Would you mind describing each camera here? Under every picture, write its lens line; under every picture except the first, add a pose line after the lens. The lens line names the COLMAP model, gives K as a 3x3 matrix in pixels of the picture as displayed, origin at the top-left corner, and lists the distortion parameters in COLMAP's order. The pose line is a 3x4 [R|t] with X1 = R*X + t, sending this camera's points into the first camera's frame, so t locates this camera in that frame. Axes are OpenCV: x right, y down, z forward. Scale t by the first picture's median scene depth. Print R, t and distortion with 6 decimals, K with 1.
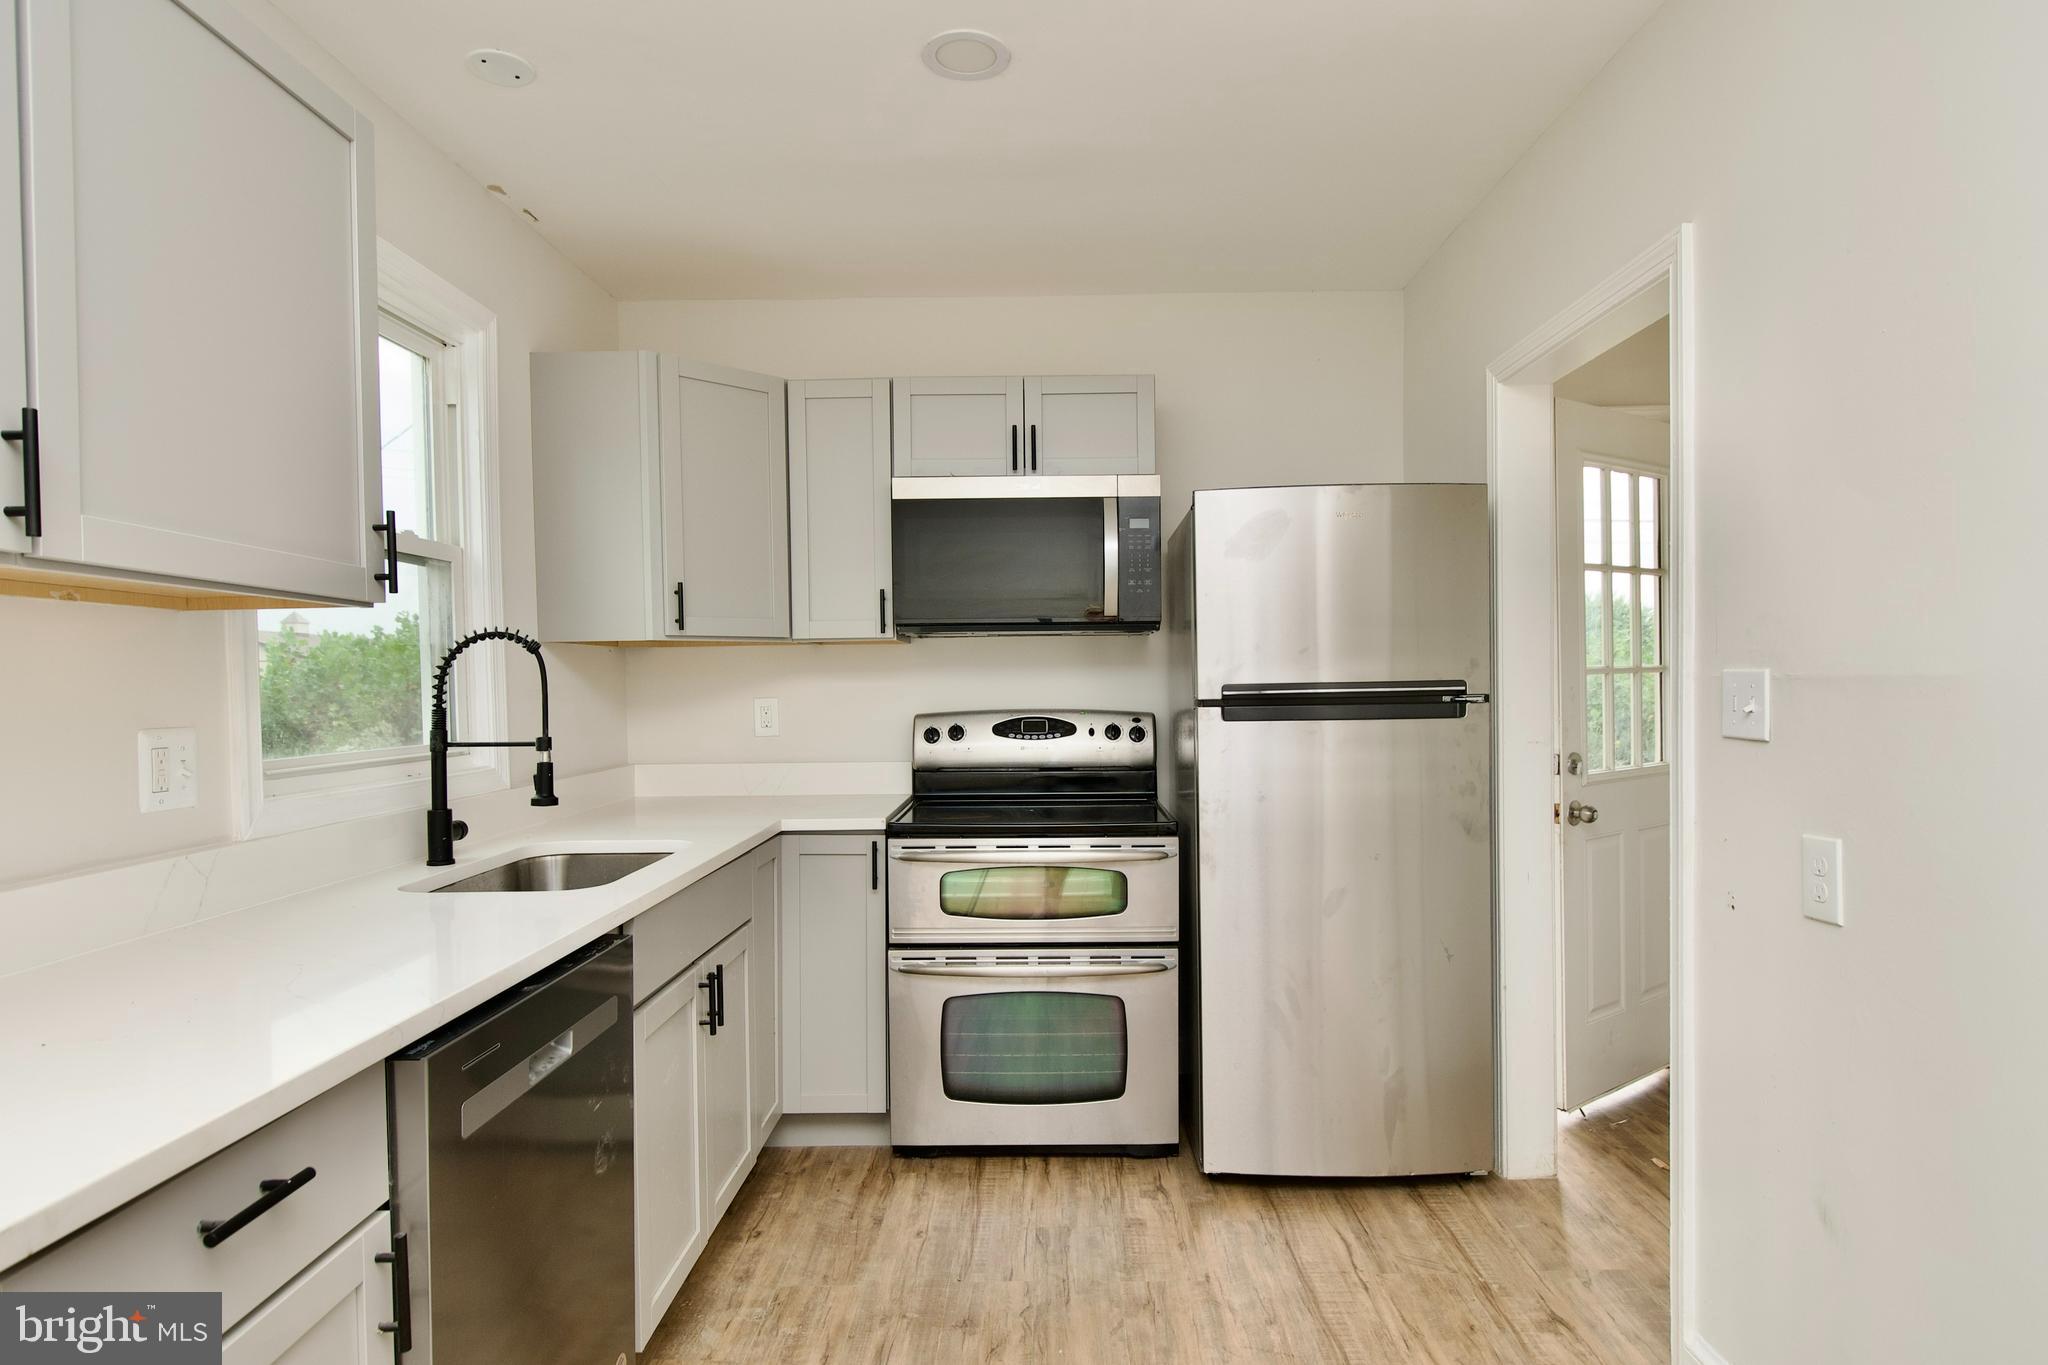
lens RADIAL K [[1103.8, 0, 1044.2], [0, 1103.8, 714.7], [0, 0, 1]] dist [0.005840, -0.009792]
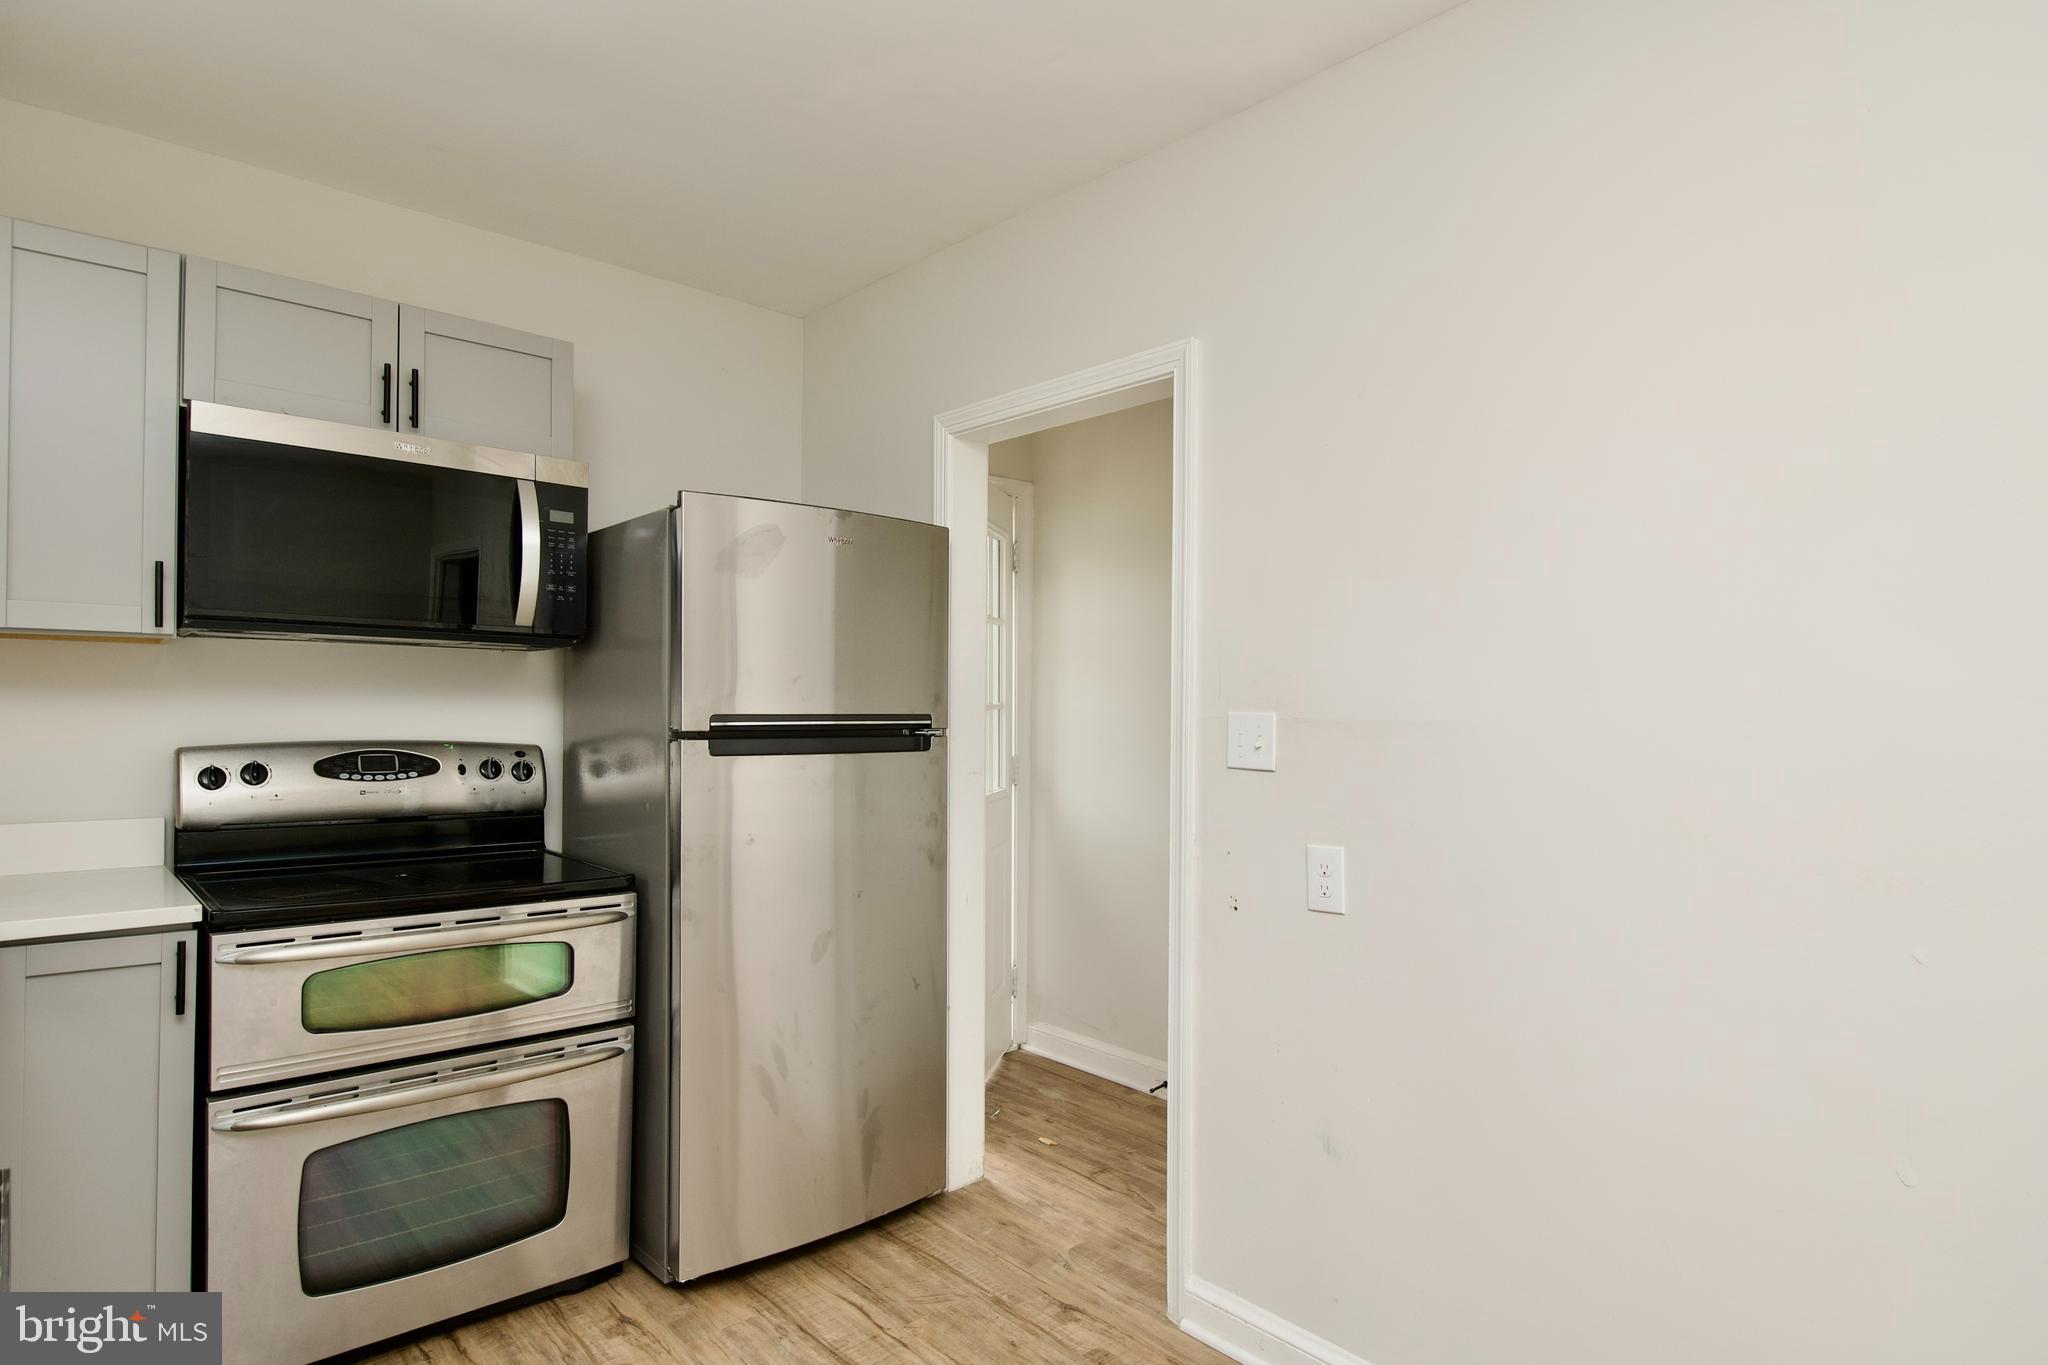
lens RADIAL K [[1103.8, 0, 1036.1], [0, 1103.8, 713.4], [0, 0, 1]] dist [0.005840, -0.009792]
pose [[0.730209, 0.018303, 0.682978, -0.243993], [-0.000491, 0.999655, -0.026265, -0.004730], [-0.683223, 0.018844, 0.729966, 0.173865]]
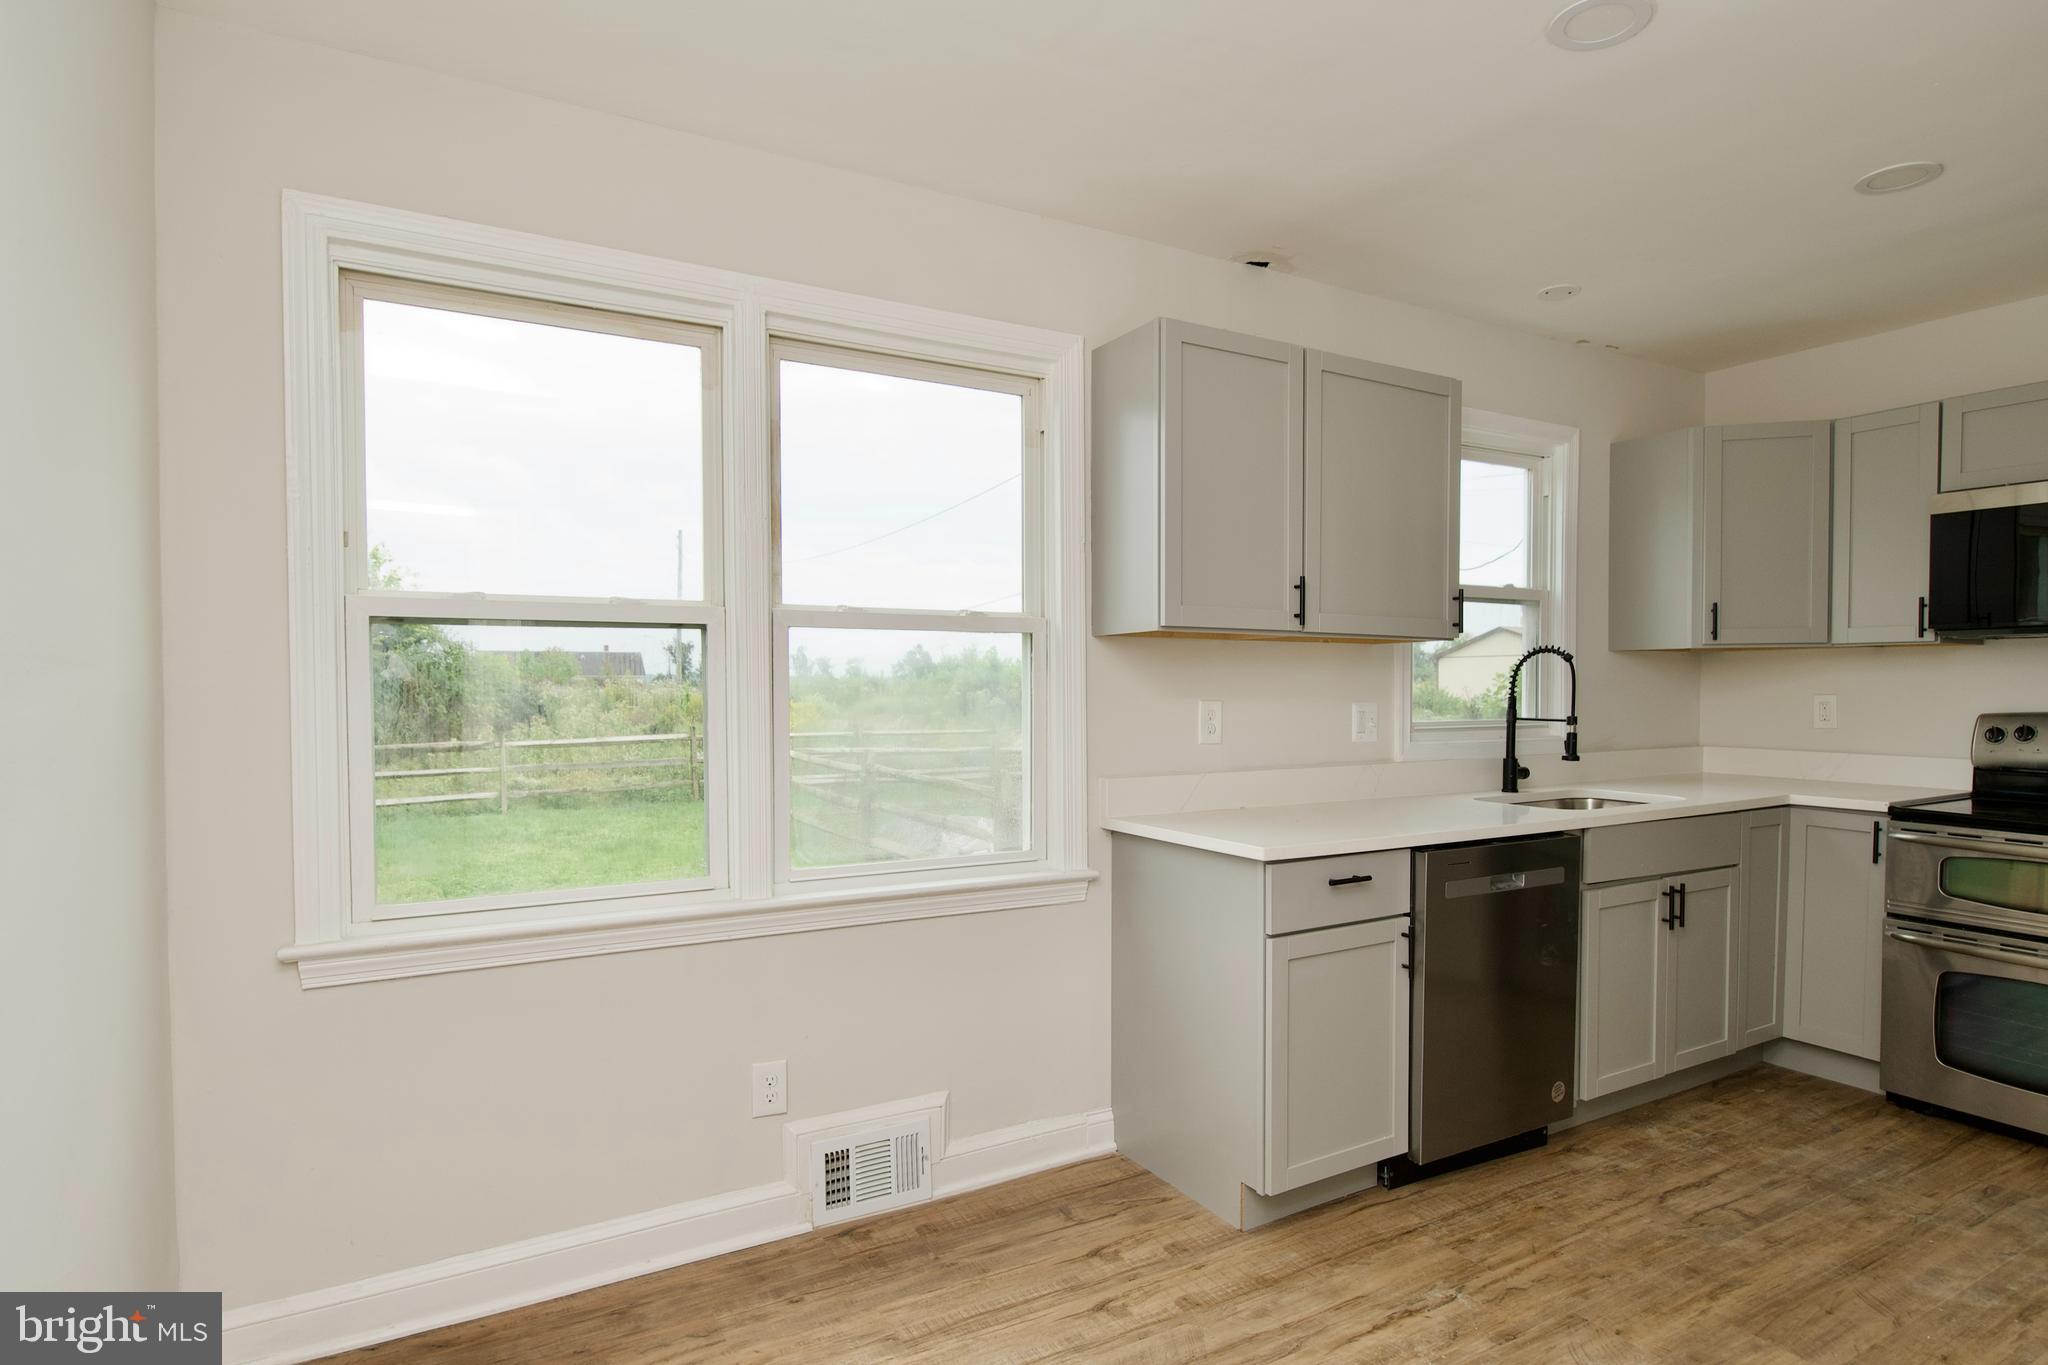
lens RADIAL K [[1103.8, 0, 1024.4], [0, 1103.8, 708.2], [0, 0, 1]] dist [0.005840, -0.009792]
pose [[0.494435, 0.029619, -0.868710, 0.416556], [-0.030172, 0.999402, 0.016902, 0.005024], [0.868691, 0.017853, 0.495033, -0.349171]]
